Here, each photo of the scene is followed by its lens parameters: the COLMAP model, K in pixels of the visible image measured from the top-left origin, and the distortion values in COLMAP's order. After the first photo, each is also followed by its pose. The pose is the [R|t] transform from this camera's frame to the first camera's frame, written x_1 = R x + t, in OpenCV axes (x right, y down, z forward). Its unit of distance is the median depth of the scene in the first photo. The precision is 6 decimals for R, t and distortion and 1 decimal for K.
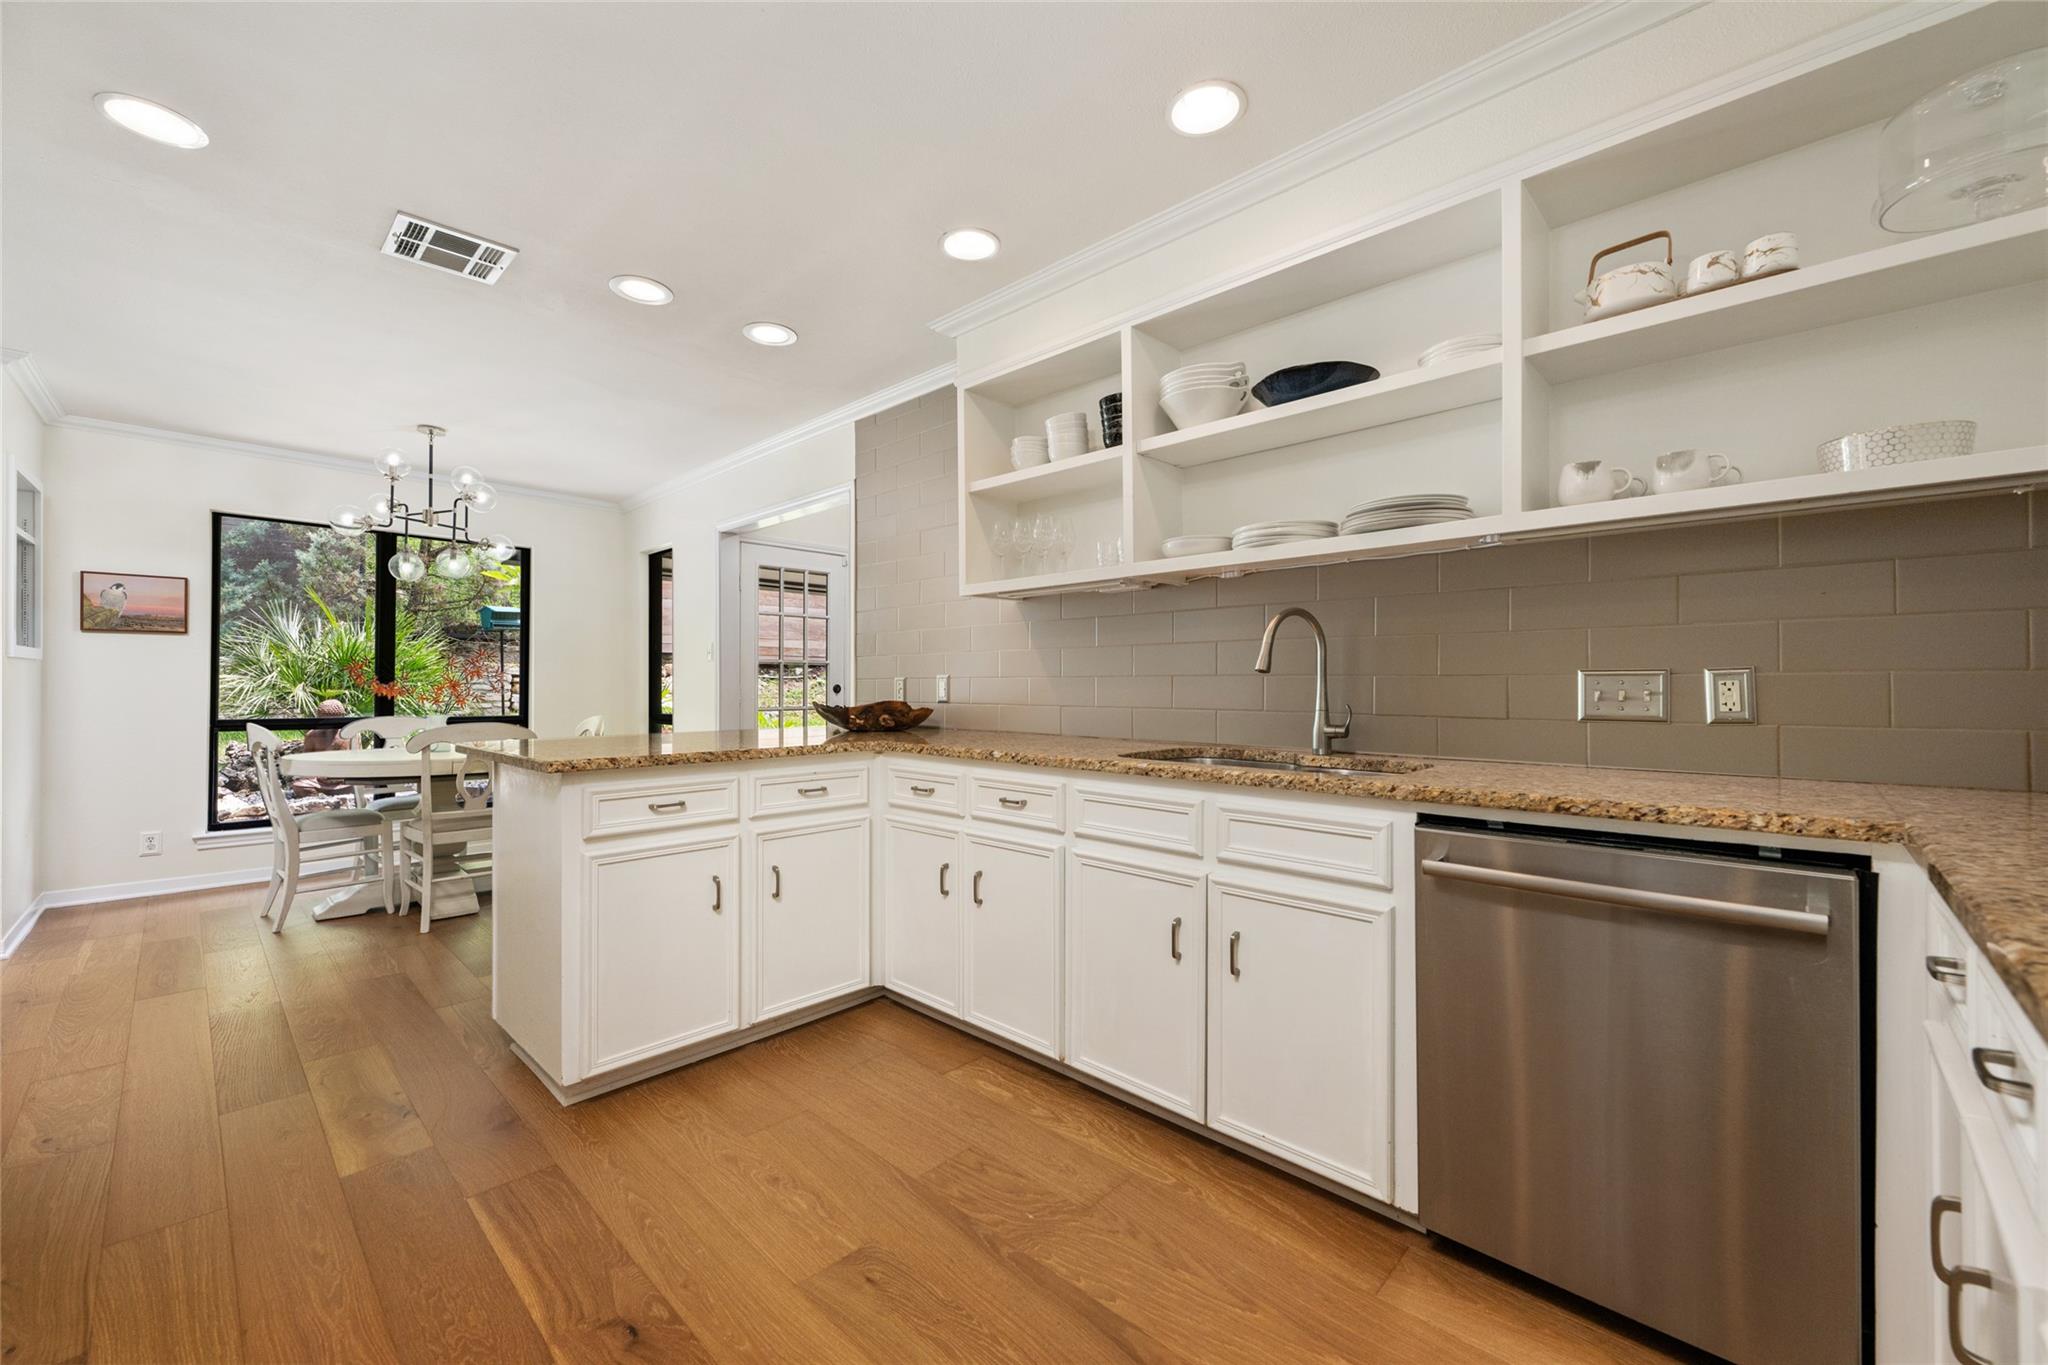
lens RADIAL K [[815.0, 0, 1024.3], [0, 815.0, 675.8], [0, 0, 1]] dist [-0.002110, -0.000101]
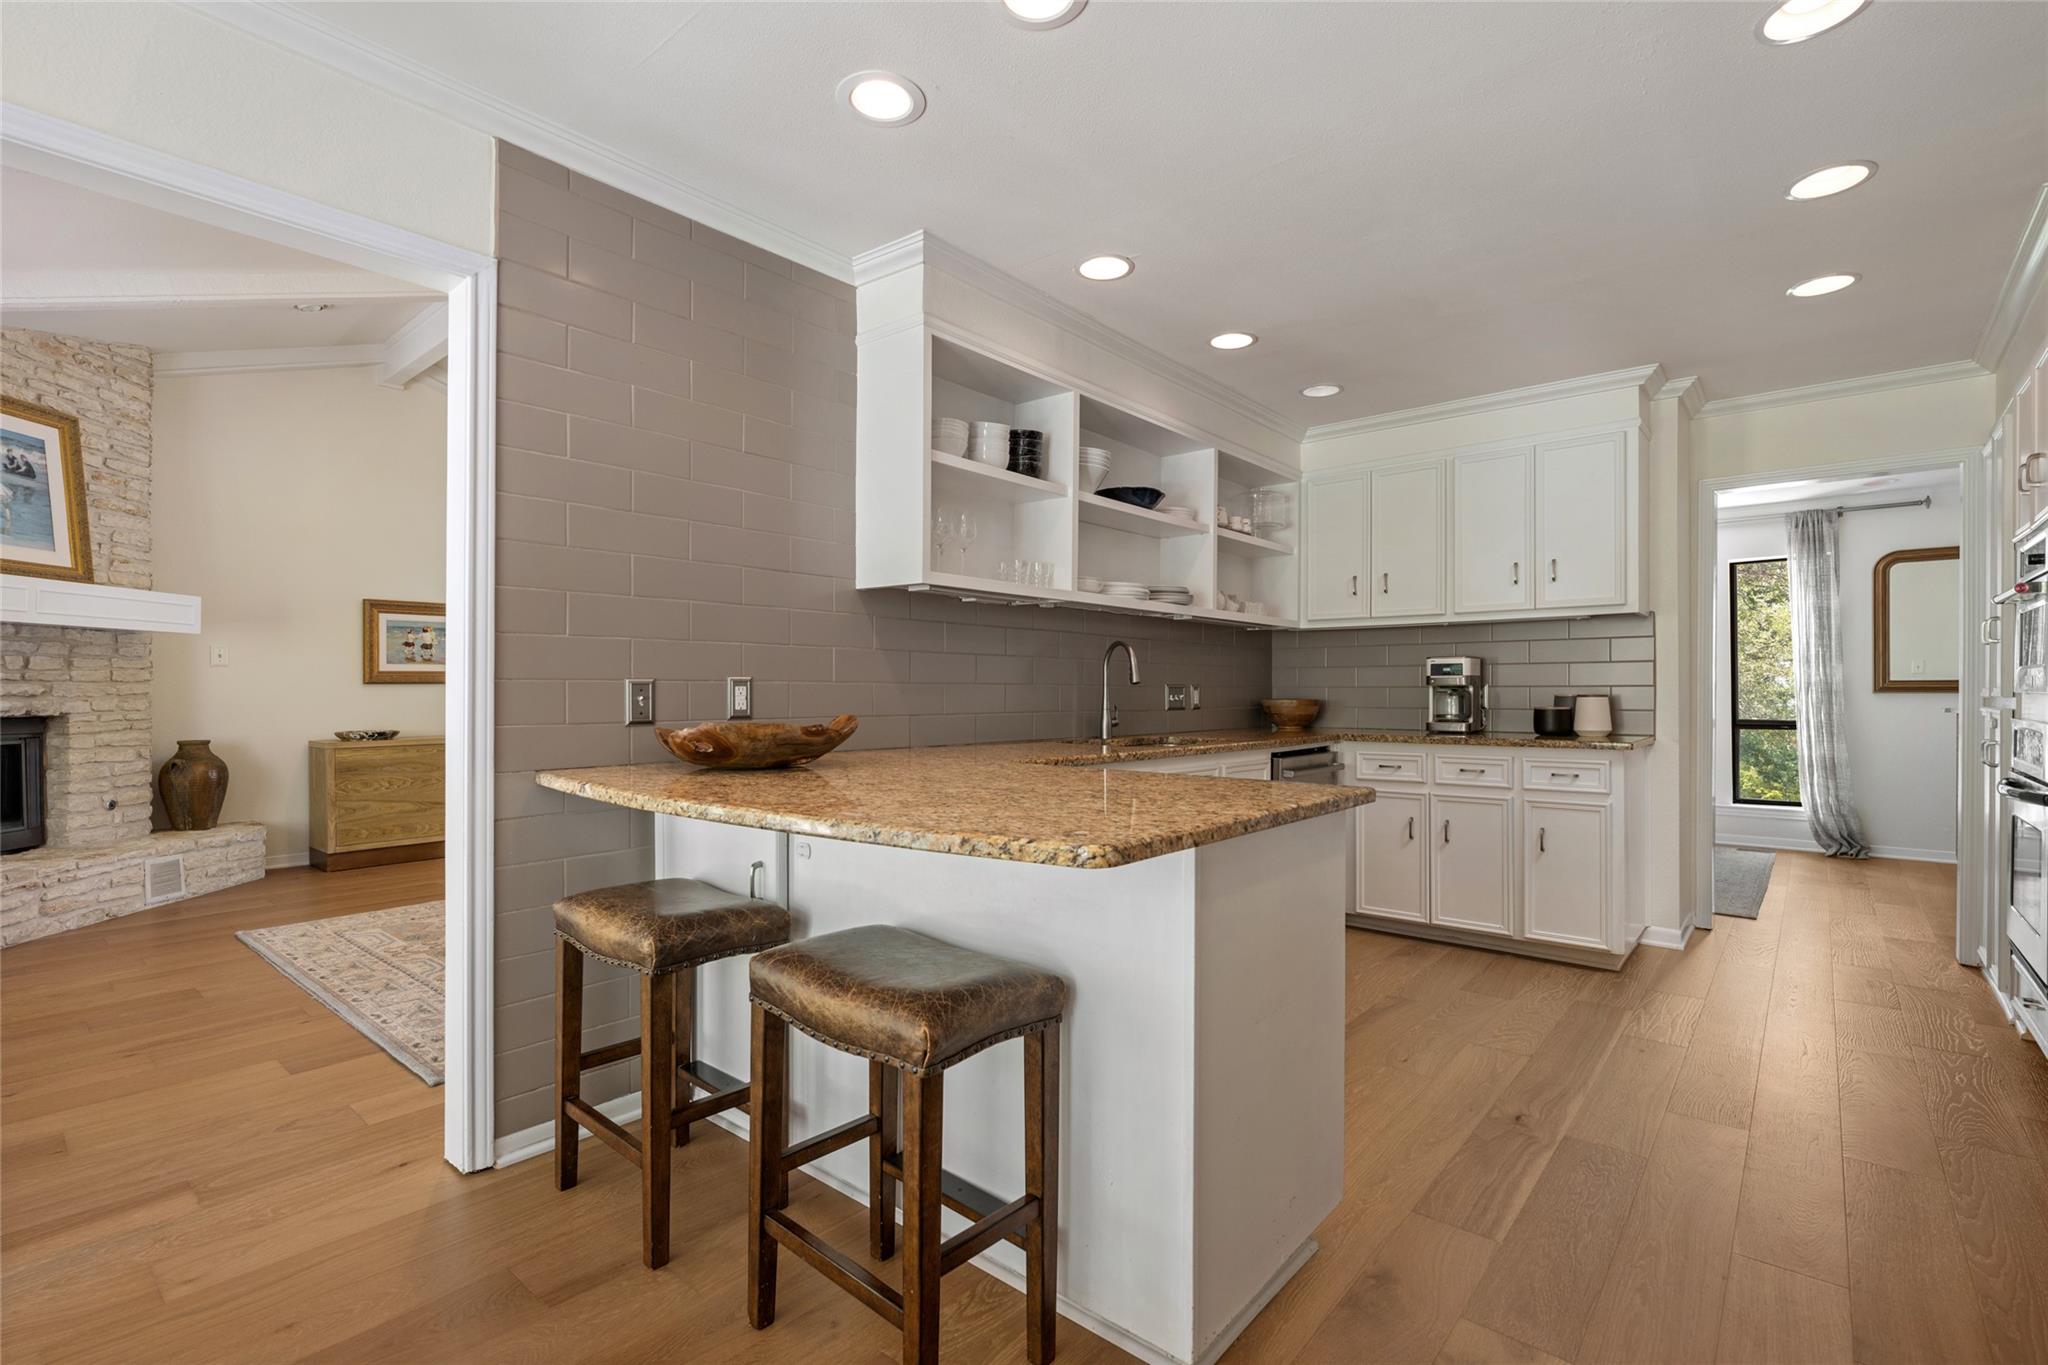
lens RADIAL K [[929.0, 0, 1013.9], [0, 929.0, 693.5], [0, 0, 1]] dist [0.002658, -0.000062]
pose [[-0.051810, -0.004740, 0.998646, -0.701413], [-0.014085, 0.999893, 0.004015, 0.005079], [-0.998558, -0.013858, -0.051871, 0.660686]]
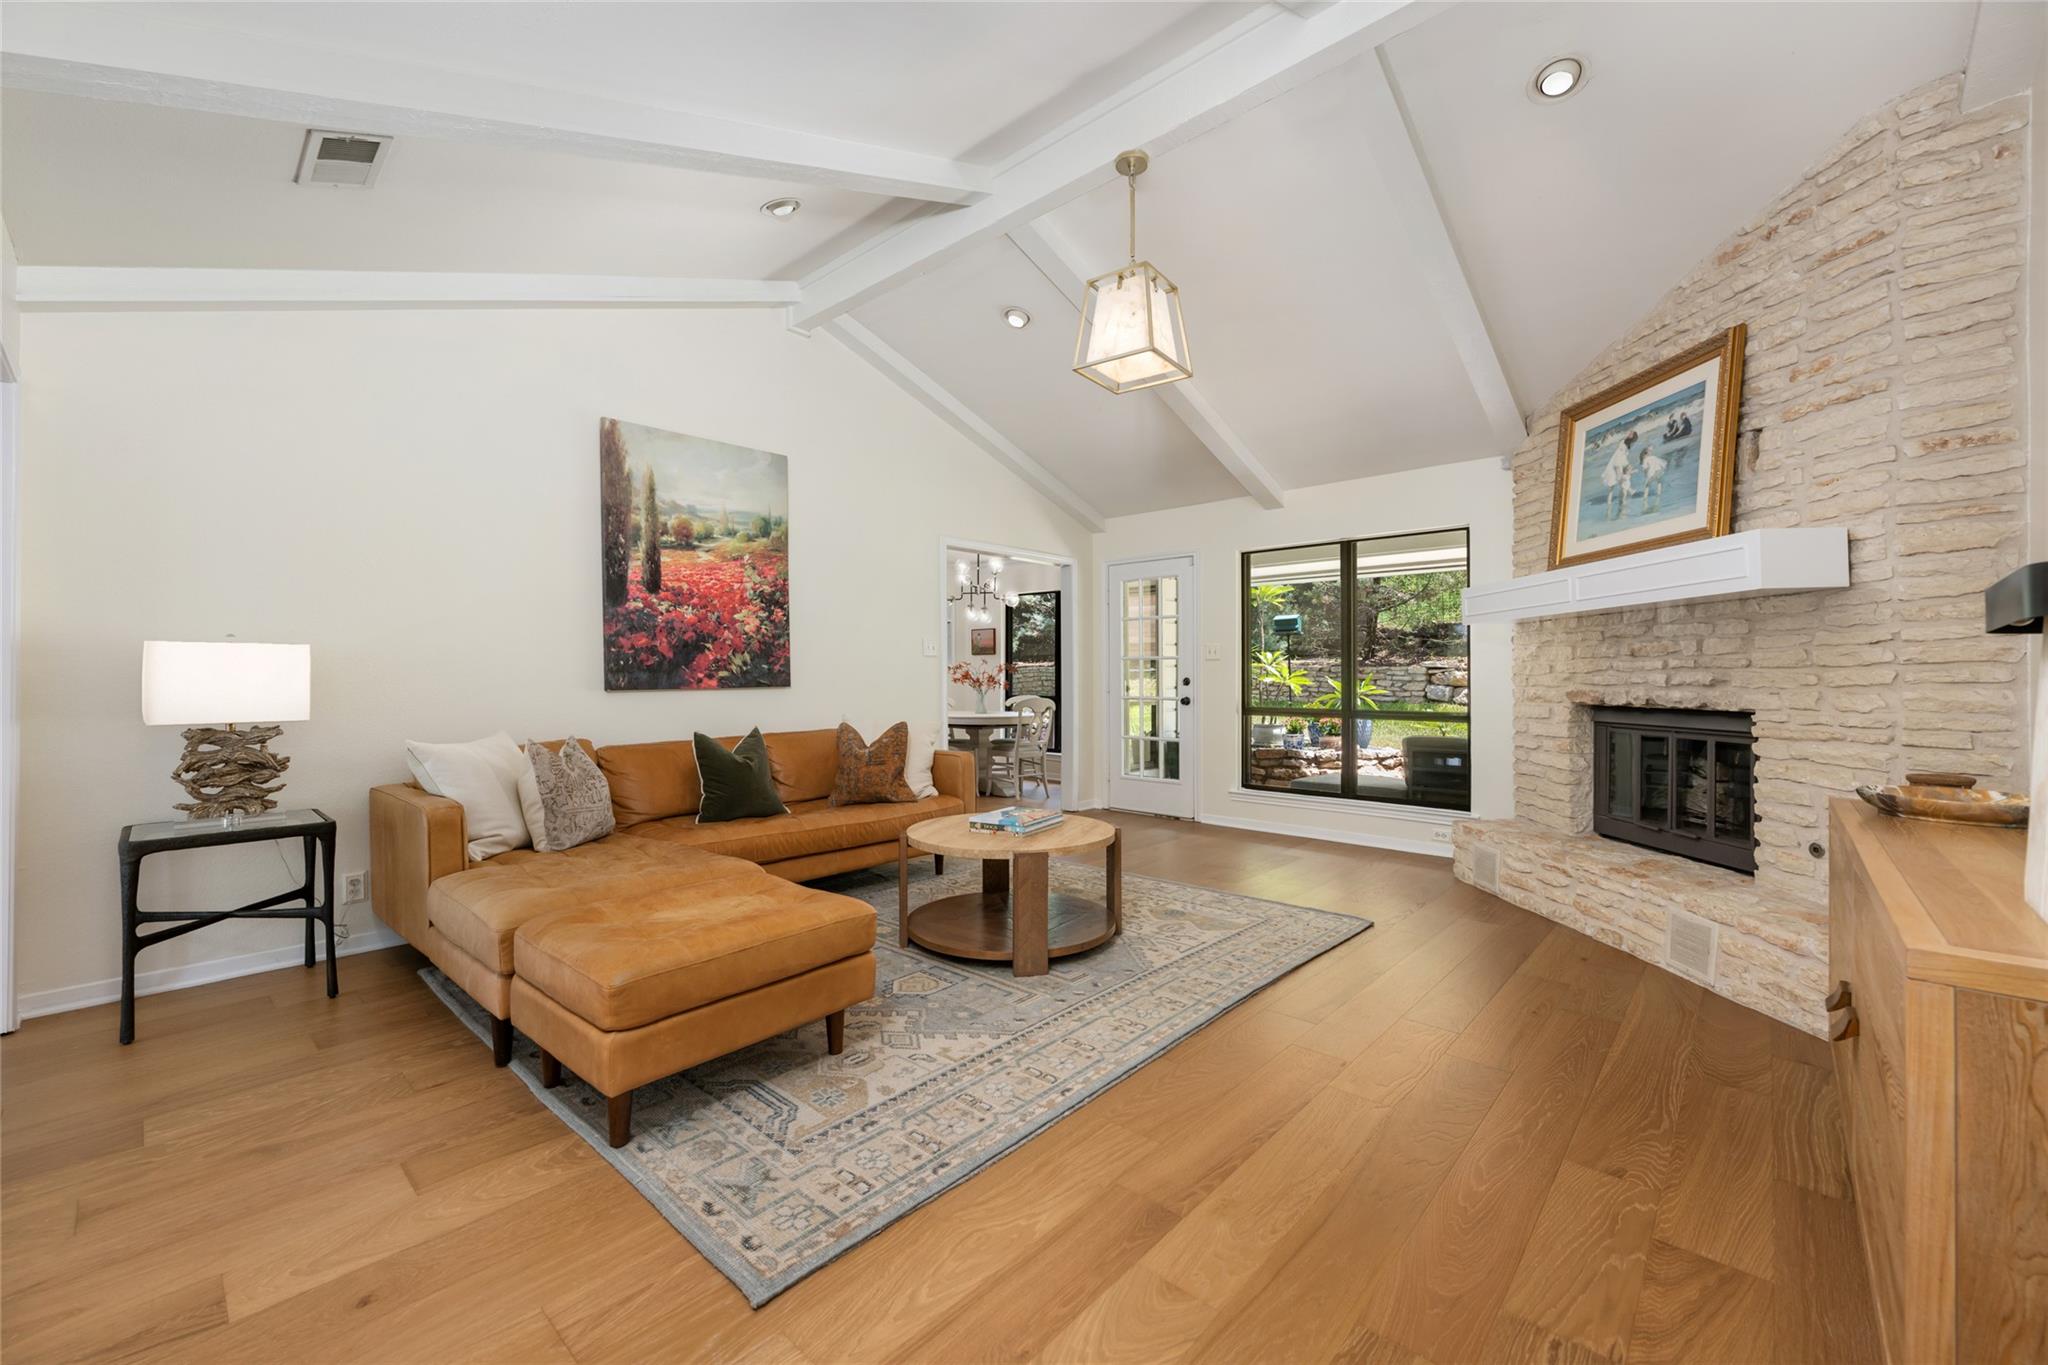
lens RADIAL K [[815.0, 0, 1024.3], [0, 815.0, 675.8], [0, 0, 1]] dist [-0.002110, -0.000101]
pose [[0.024308, -0.002725, -0.999701, 1.096951], [0.016019, 0.999869, -0.002336, 0.009326], [0.999576, -0.015957, 0.024348, 1.024545]]
